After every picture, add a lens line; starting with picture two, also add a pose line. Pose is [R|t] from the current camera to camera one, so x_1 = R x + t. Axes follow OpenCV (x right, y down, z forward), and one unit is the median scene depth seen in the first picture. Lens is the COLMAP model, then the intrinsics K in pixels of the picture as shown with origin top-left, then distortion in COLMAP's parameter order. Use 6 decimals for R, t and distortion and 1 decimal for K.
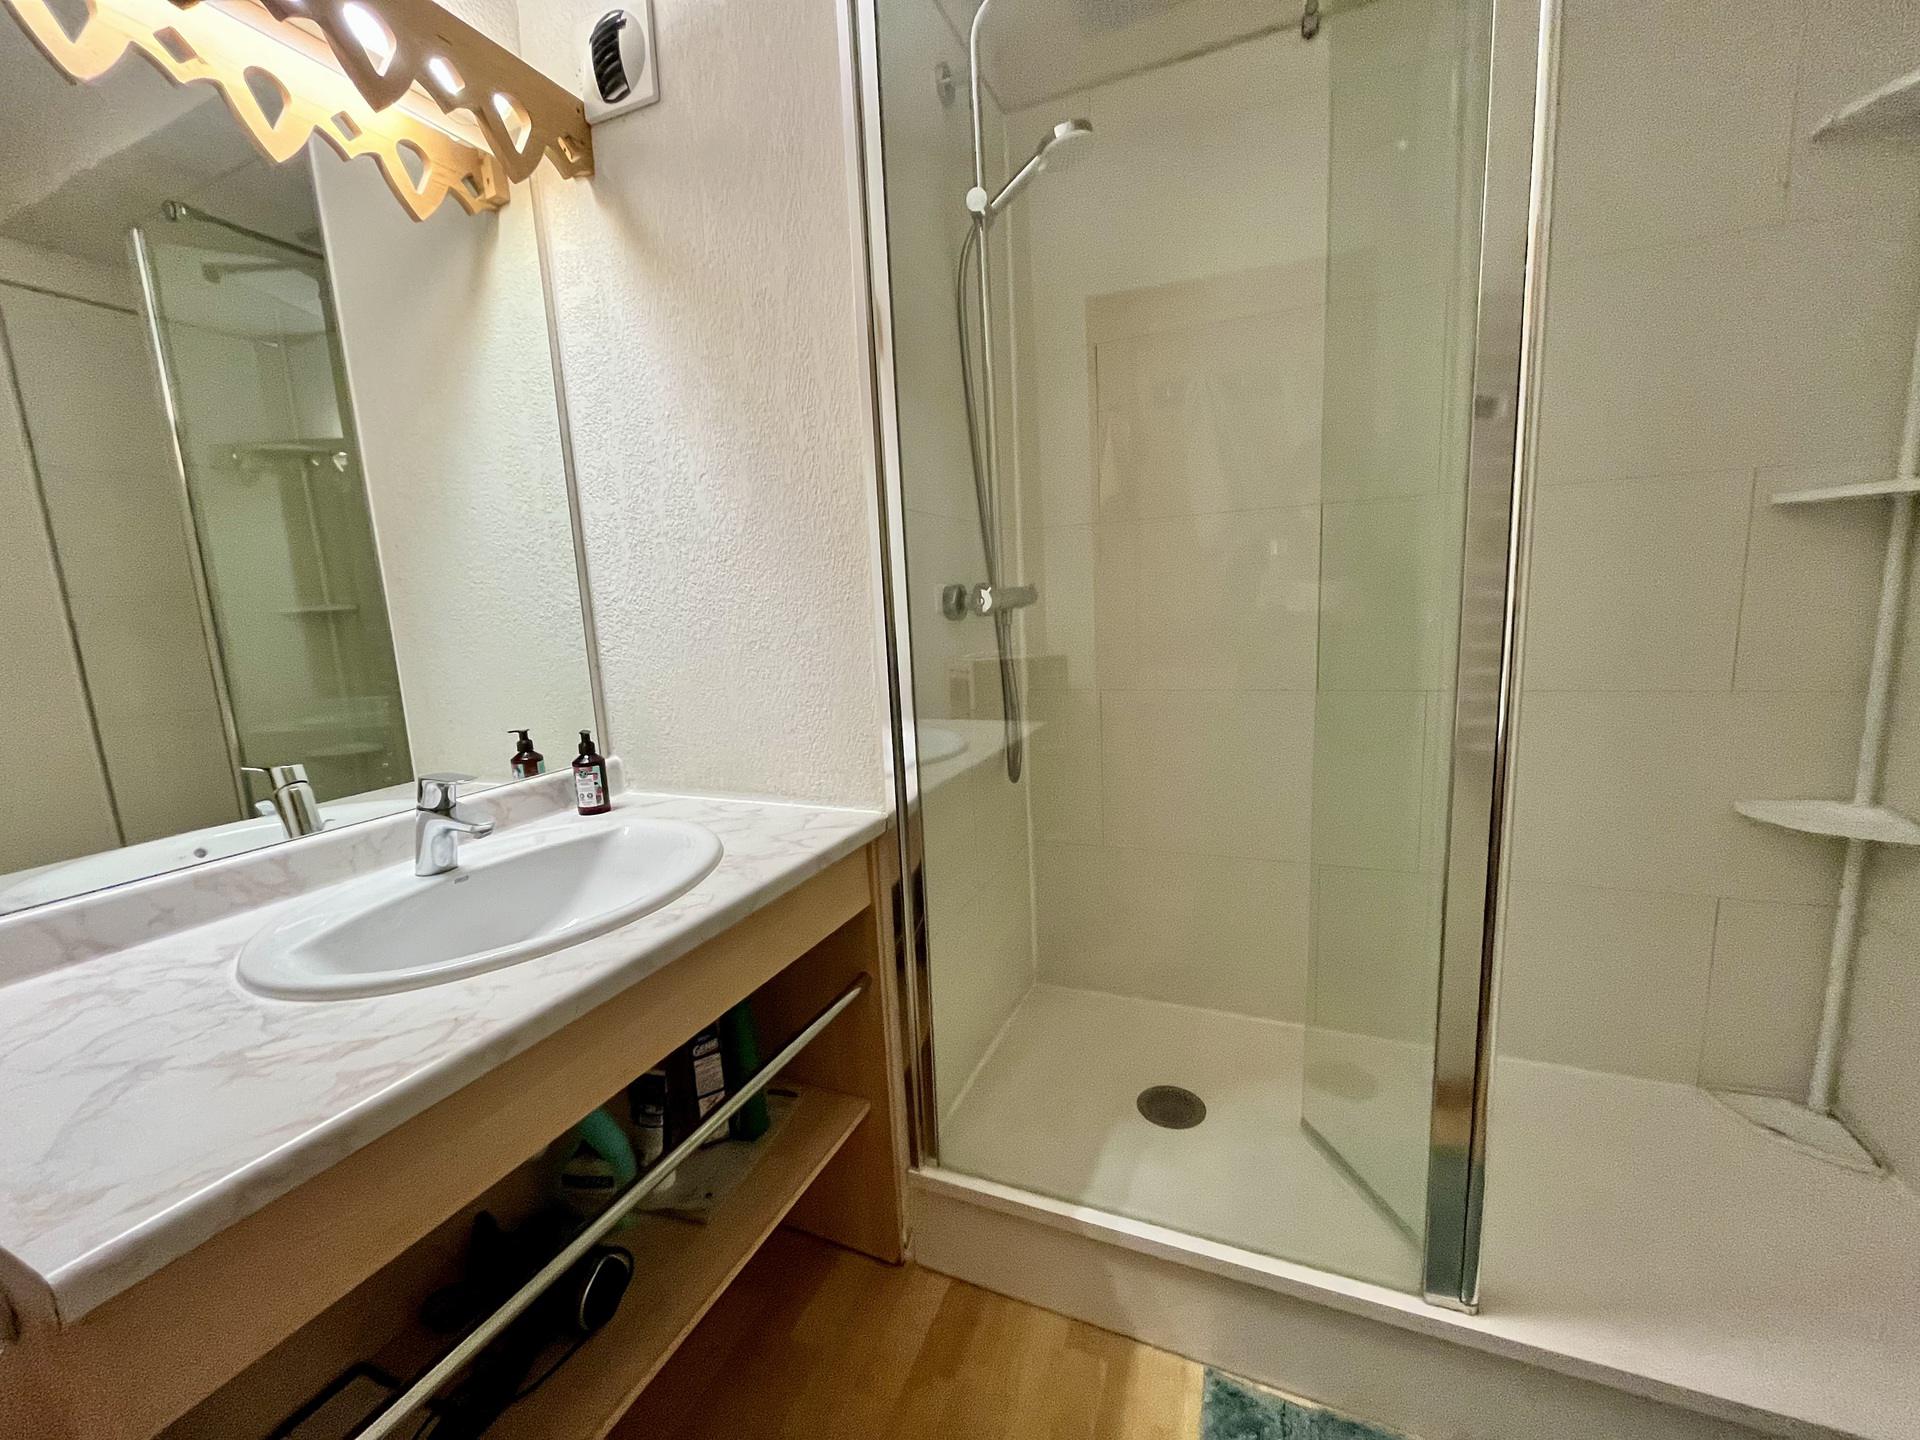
lens RADIAL K [[772.5, 0, 953.0], [0, 772.5, 718.0], [0, 0, 1]] dist [-0.002575, -0.000908]
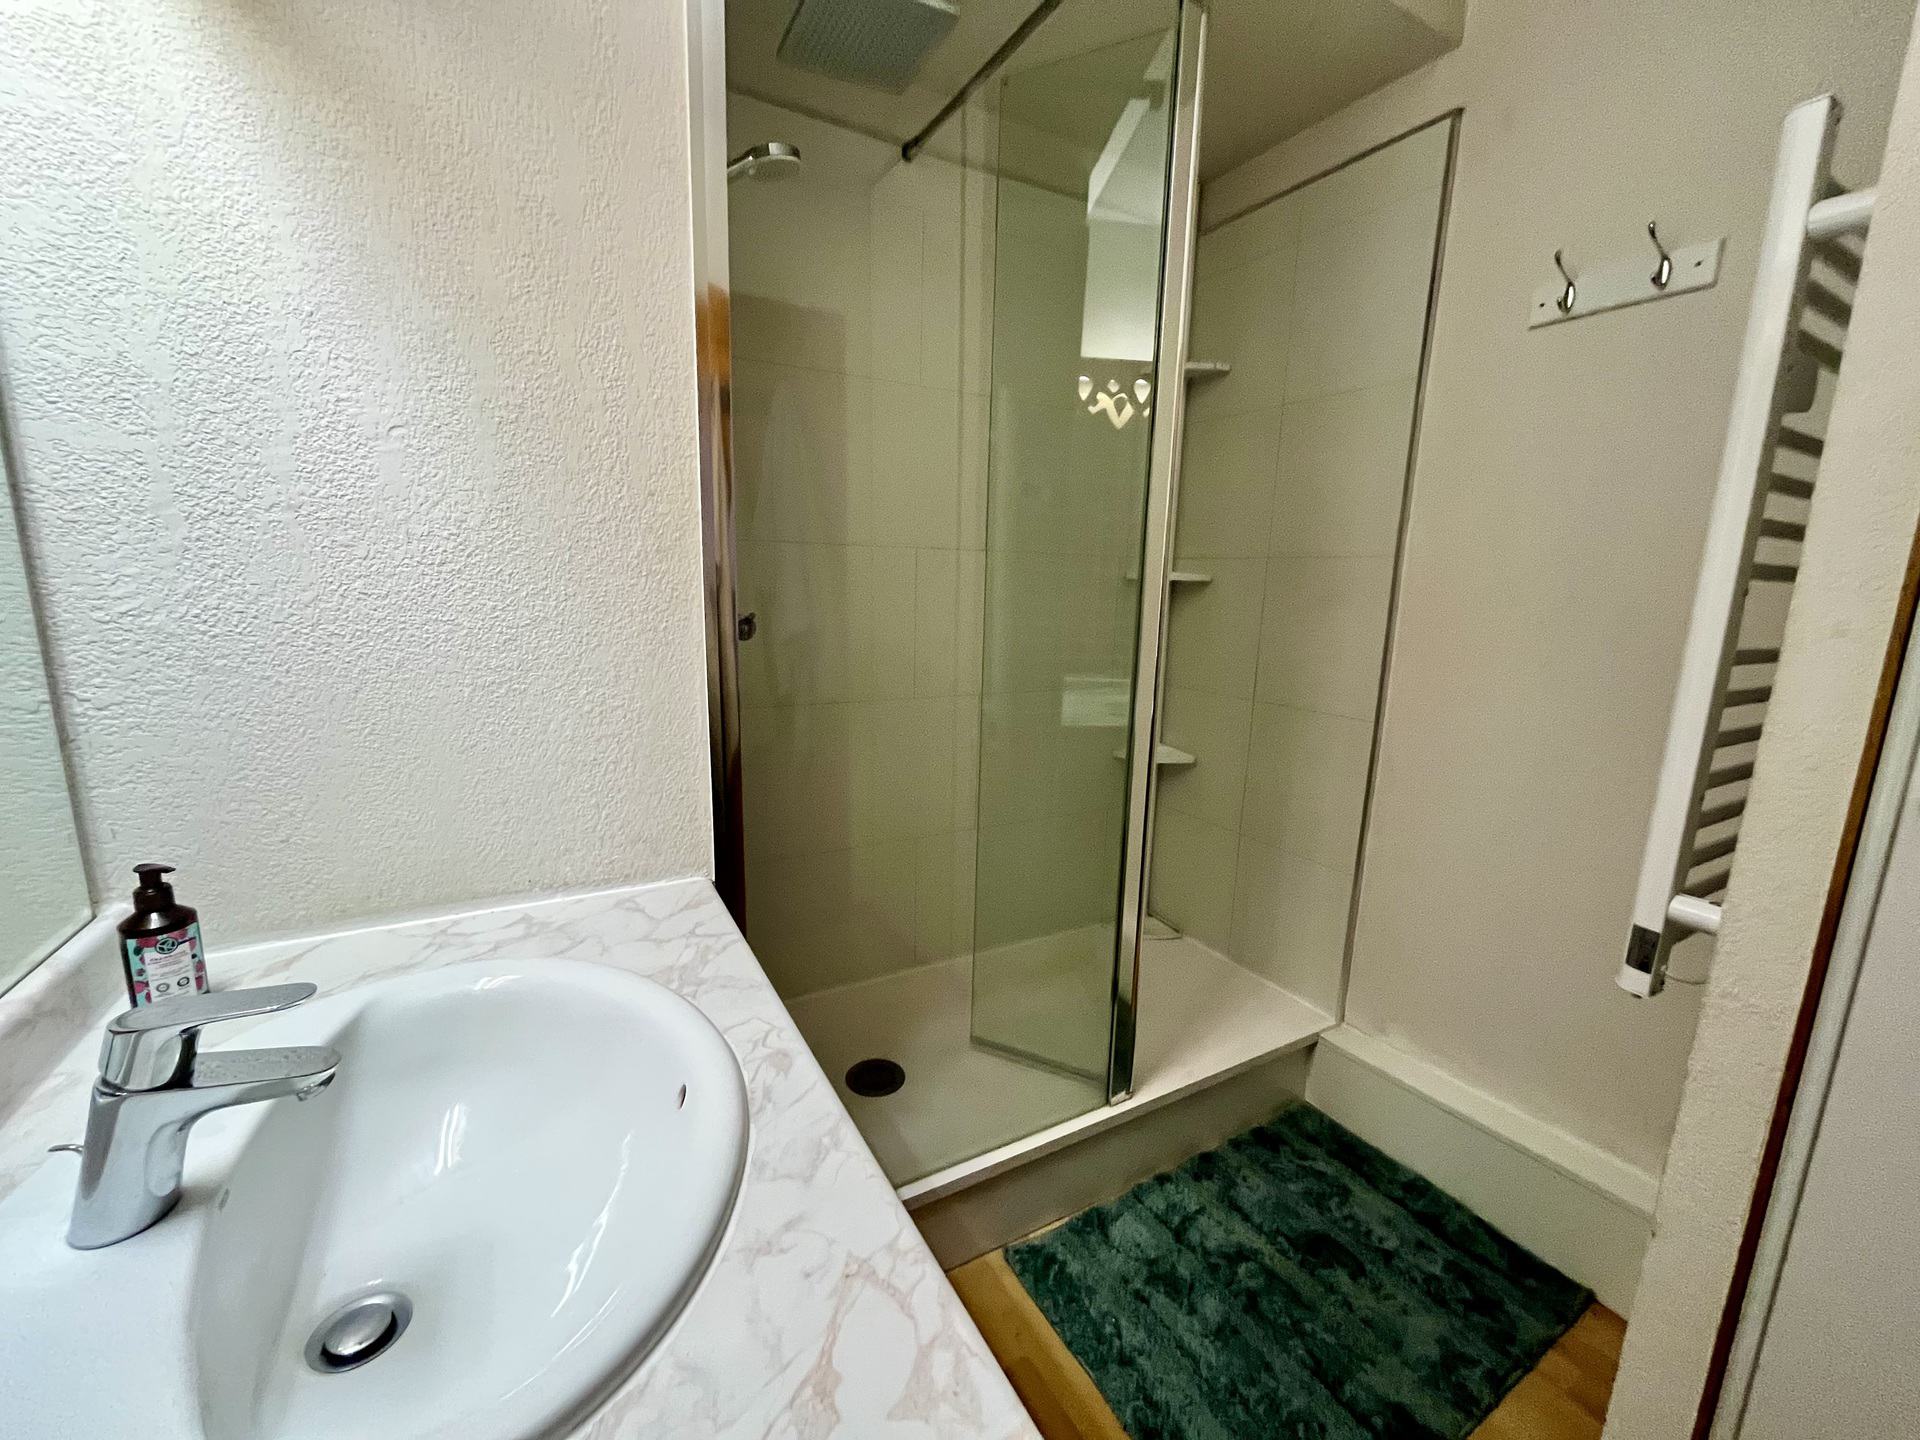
lens RADIAL K [[772.5, 0, 953.0], [0, 772.5, 718.0], [0, 0, 1]] dist [-0.002575, -0.000908]
pose [[0.606463, -0.079487, 0.791129, -0.603072], [0.064385, 0.996632, 0.050778, -0.081370], [-0.792501, 0.020142, 0.609538, 0.262590]]
